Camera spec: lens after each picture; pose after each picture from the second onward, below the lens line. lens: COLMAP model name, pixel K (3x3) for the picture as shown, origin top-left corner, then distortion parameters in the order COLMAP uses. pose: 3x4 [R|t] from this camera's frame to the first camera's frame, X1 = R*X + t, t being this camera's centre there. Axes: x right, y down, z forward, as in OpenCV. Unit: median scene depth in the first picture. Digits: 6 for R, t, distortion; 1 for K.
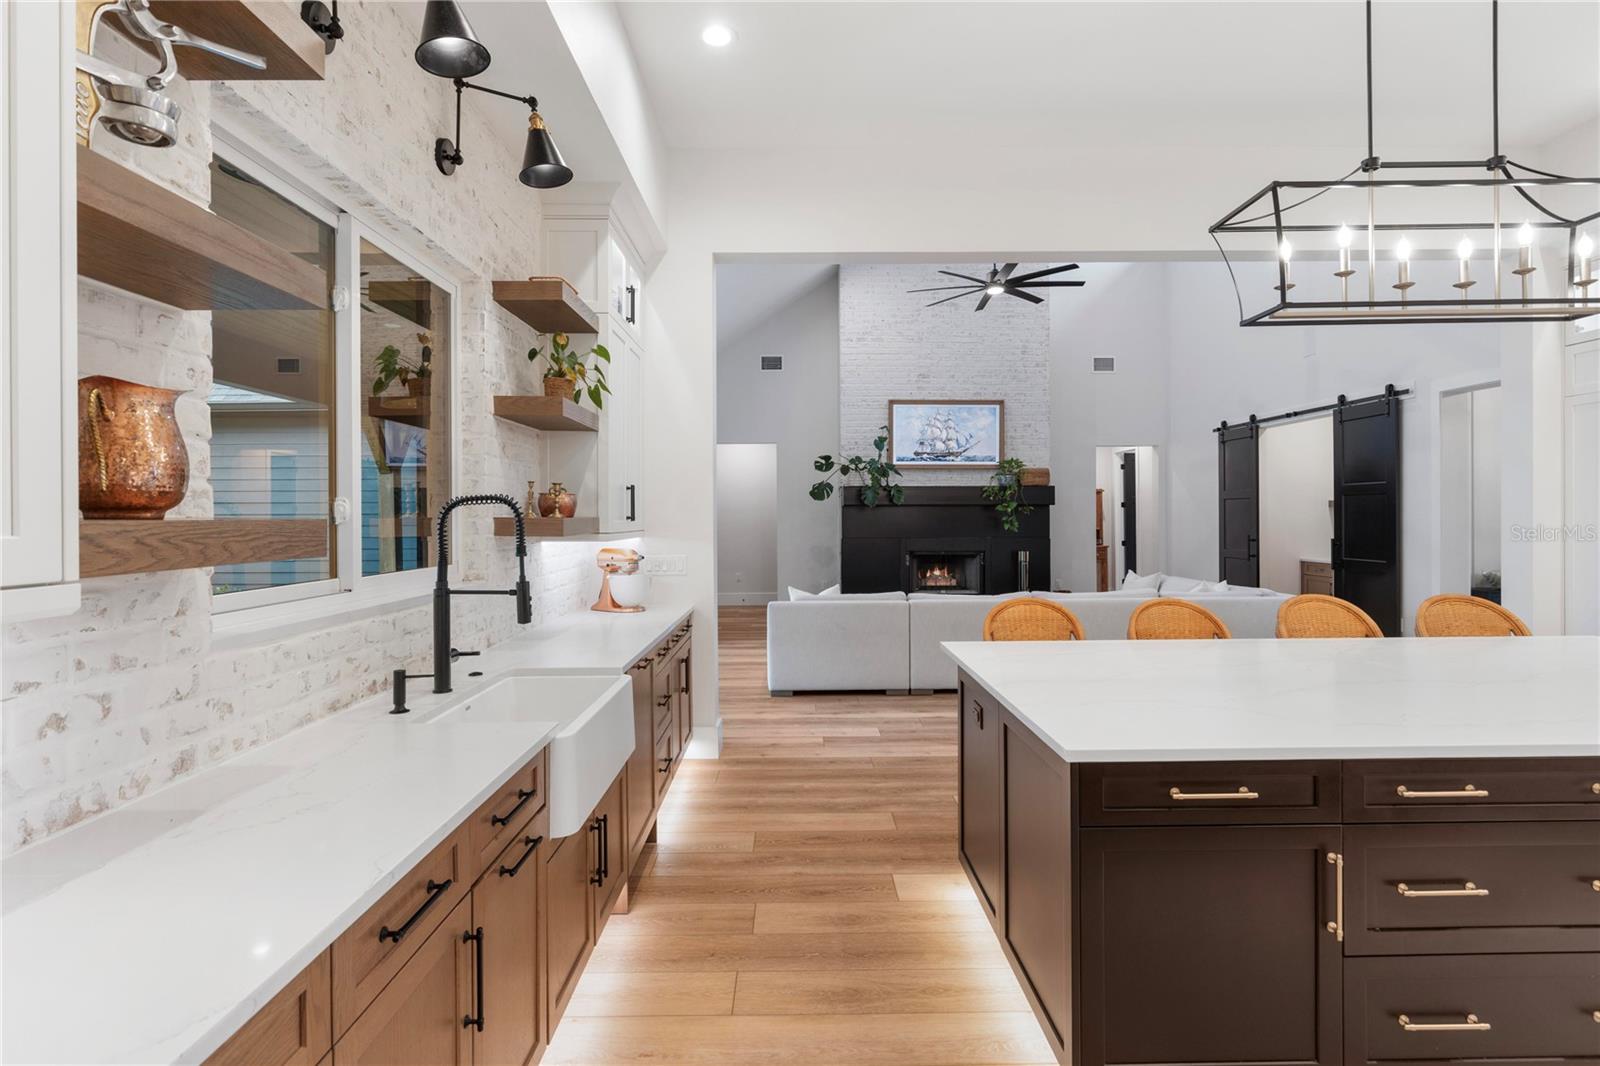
lens RADIAL K [[806.8, 0, 800.5], [0, 806.8, 519.6], [0, 0, 1]] dist [0.001626, -0.002079]
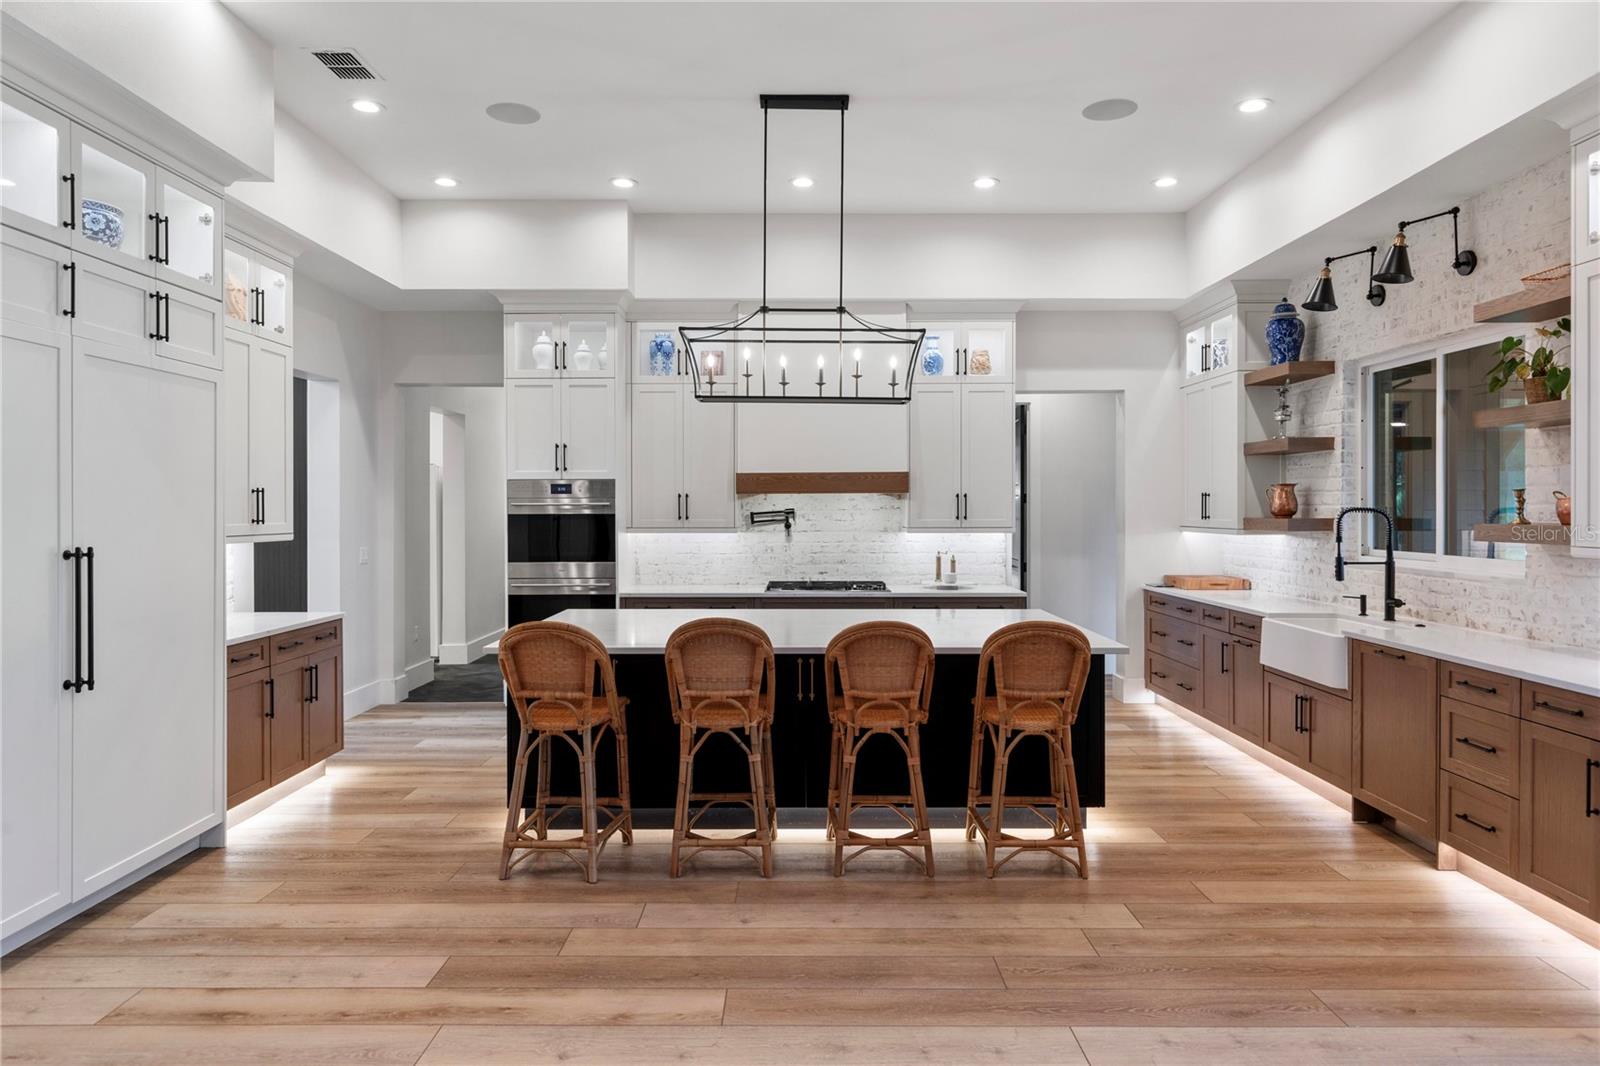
lens RADIAL K [[991.5, 0, 803.4], [0, 991.5, 514.8], [0, 0, 1]] dist [0.005658, -0.000359]
pose [[-0.999975, 0.006702, 0.002332, 0.354120], [0.006728, 0.999912, 0.011401, -0.020713], [-0.002255, 0.011416, -0.999932, 1.370546]]
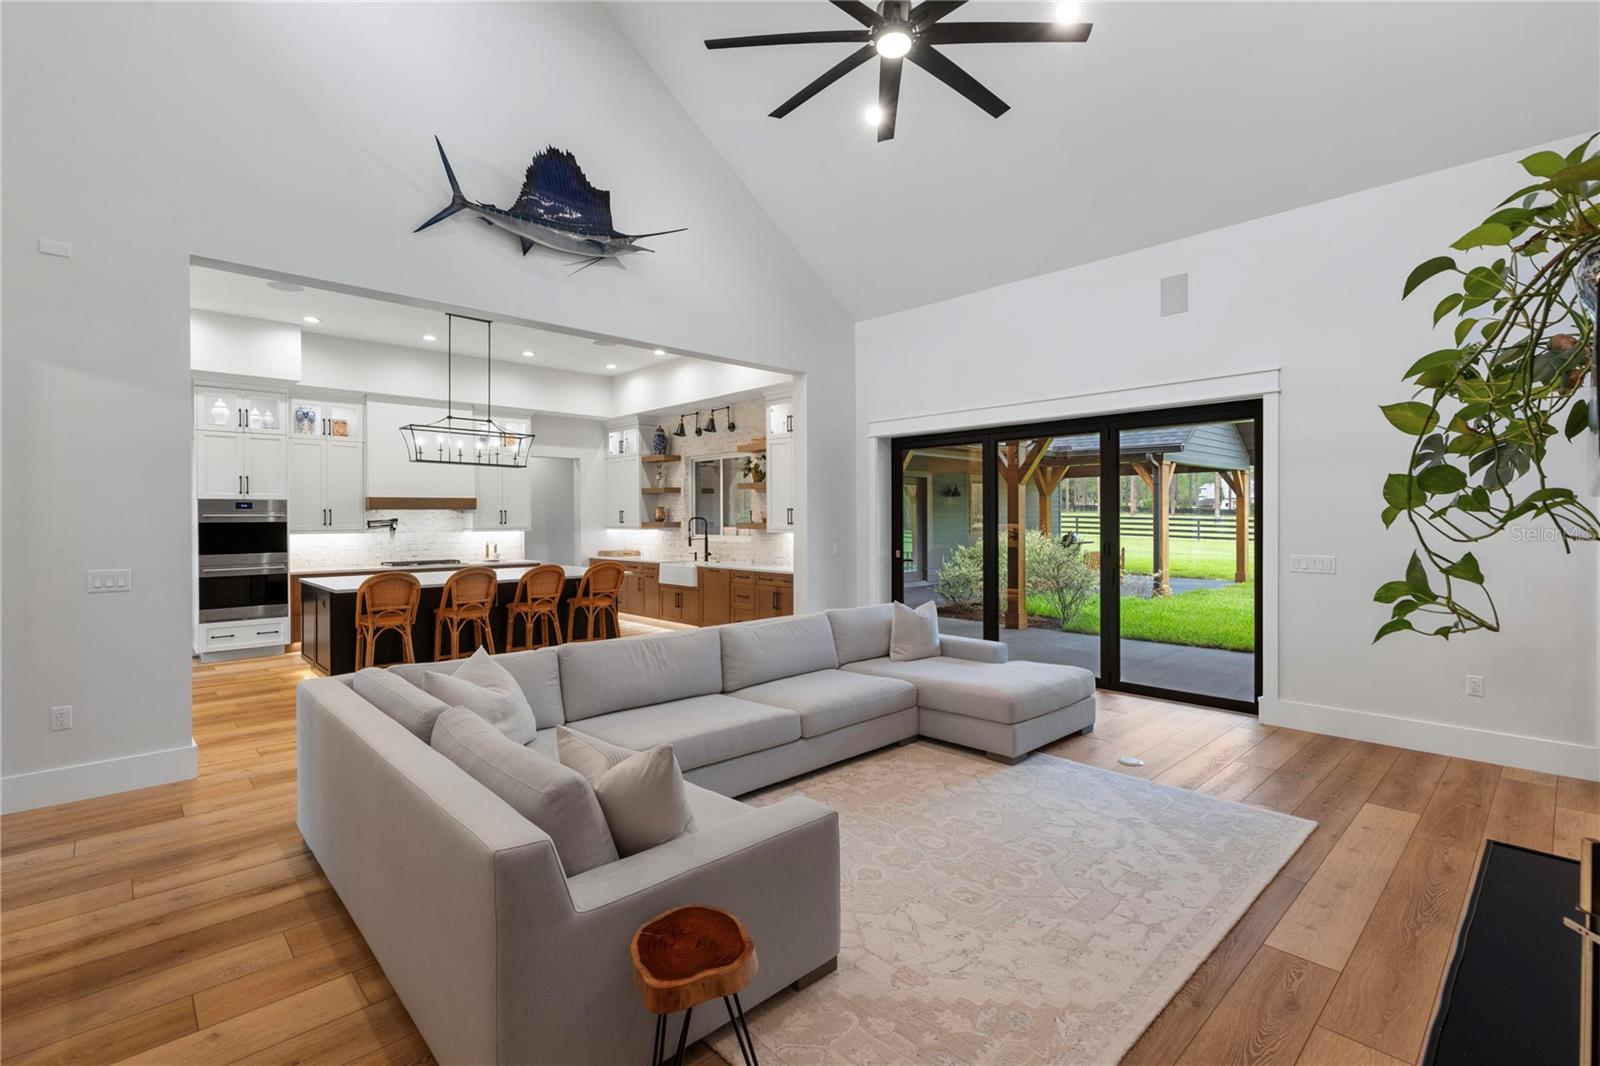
lens RADIAL K [[722.9, 0, 803.7], [0, 722.9, 528.7], [0, 0, 1]] dist [0.007758, -0.000970]
pose [[-0.725052, 0.018674, -0.688441, 0.837109], [0.004051, 0.999731, 0.022852, -0.024396], [0.688682, 0.013780, -0.724932, 1.863686]]
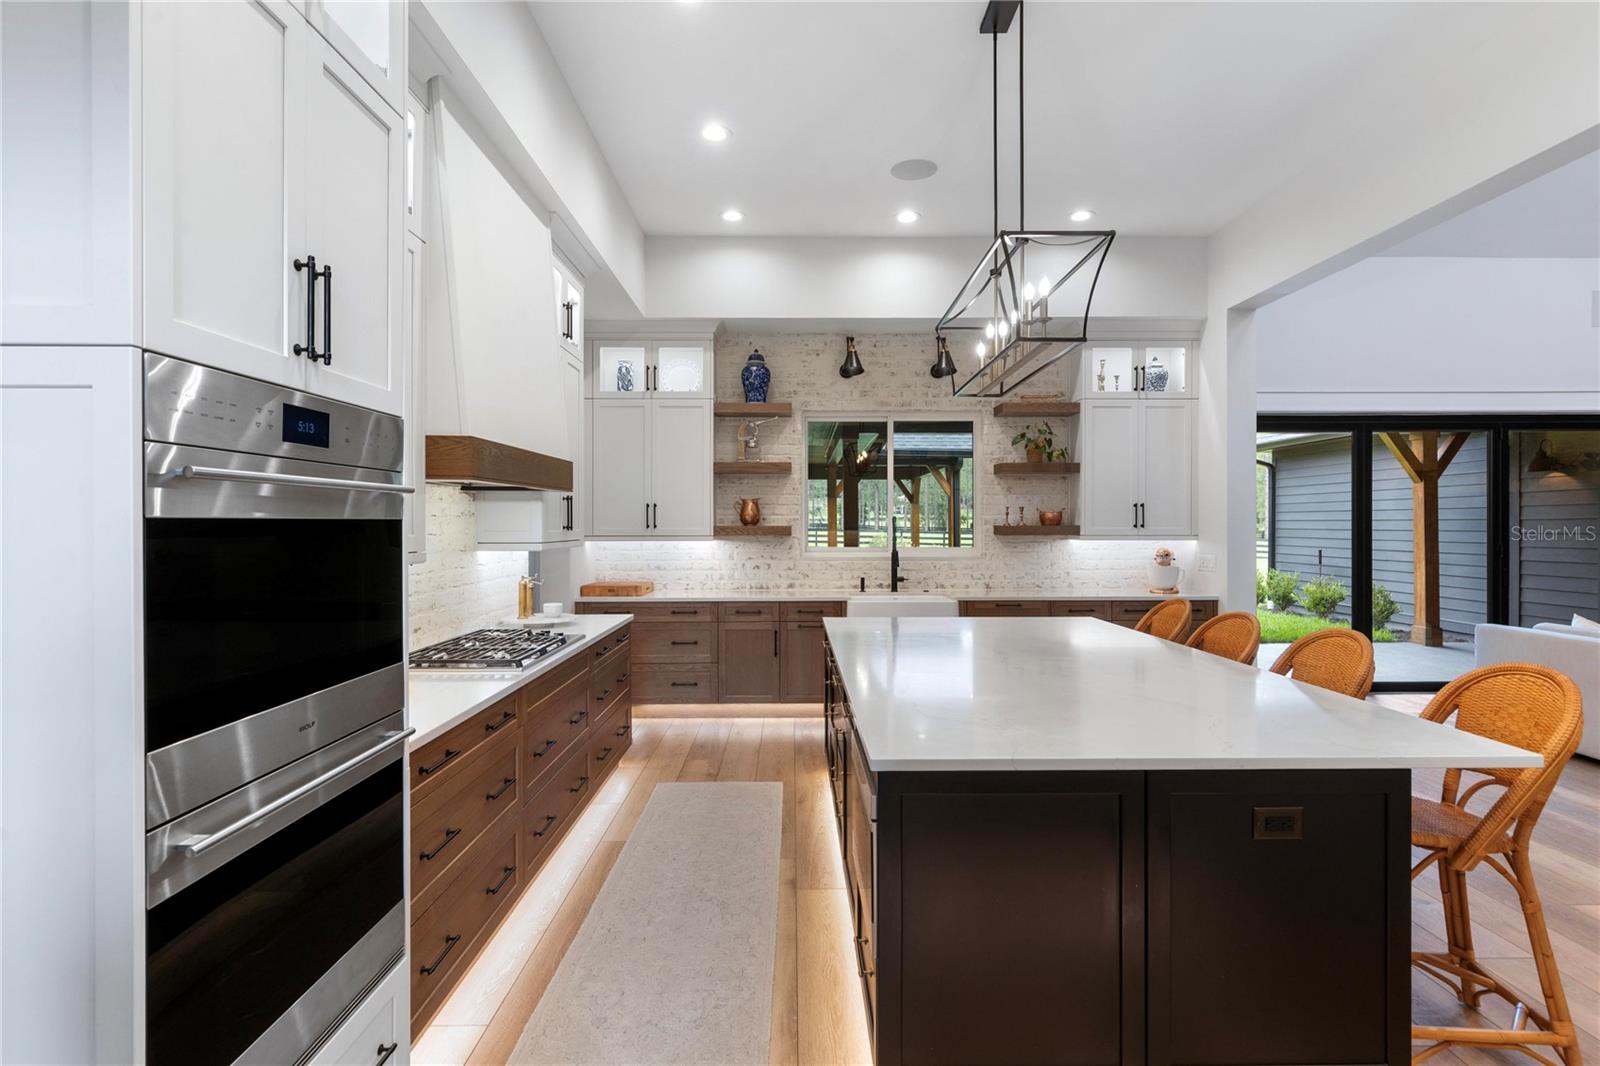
lens RADIAL K [[791.0, 0, 805.2], [0, 791.0, 526.9], [0, 0, 1]] dist [-0.000255, 0.000002]
pose [[0.003542, 0.009150, -0.999952, 0.932134], [-0.001976, 0.999956, 0.009143, -0.009187], [0.999992, 0.001944, 0.003560, 0.304718]]
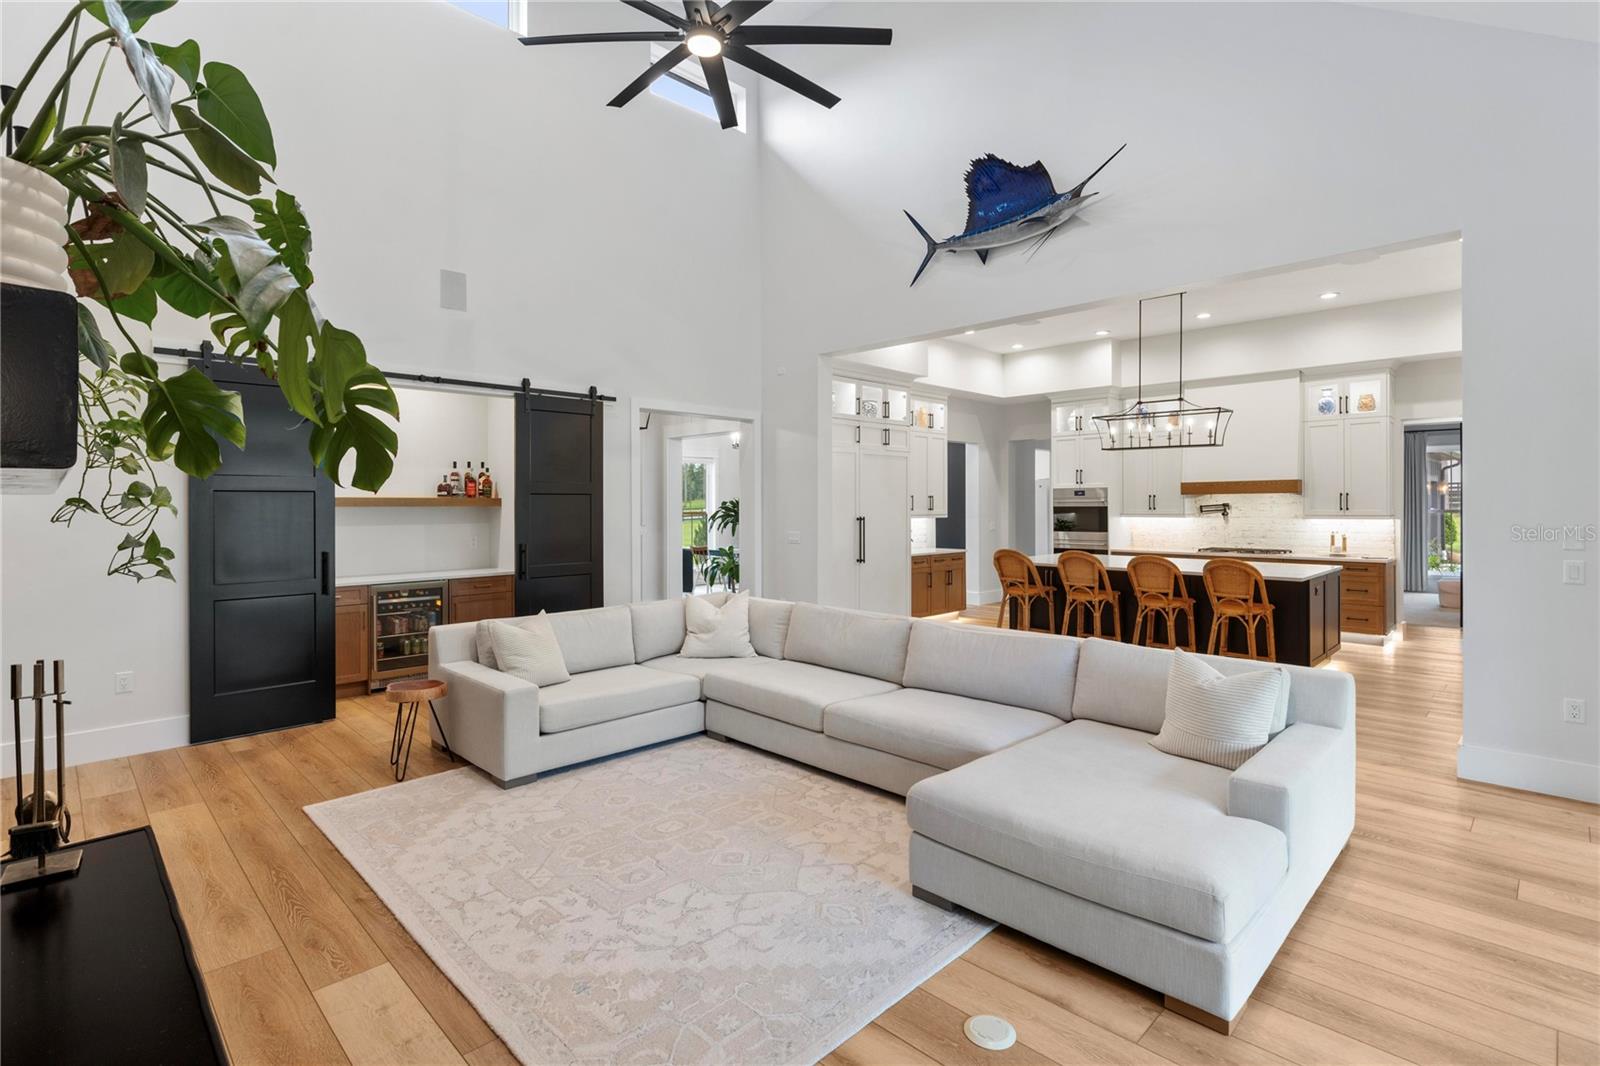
lens RADIAL K [[770.3, 0, 806.5], [0, 770.3, 506.2], [0, 0, 1]] dist [0.004327, -0.002600]
pose [[-0.706917, 0.007541, 0.707256, -0.173102], [0.011674, 0.999931, 0.001007, -0.019789], [-0.707200, 0.008968, -0.706957, 1.880903]]
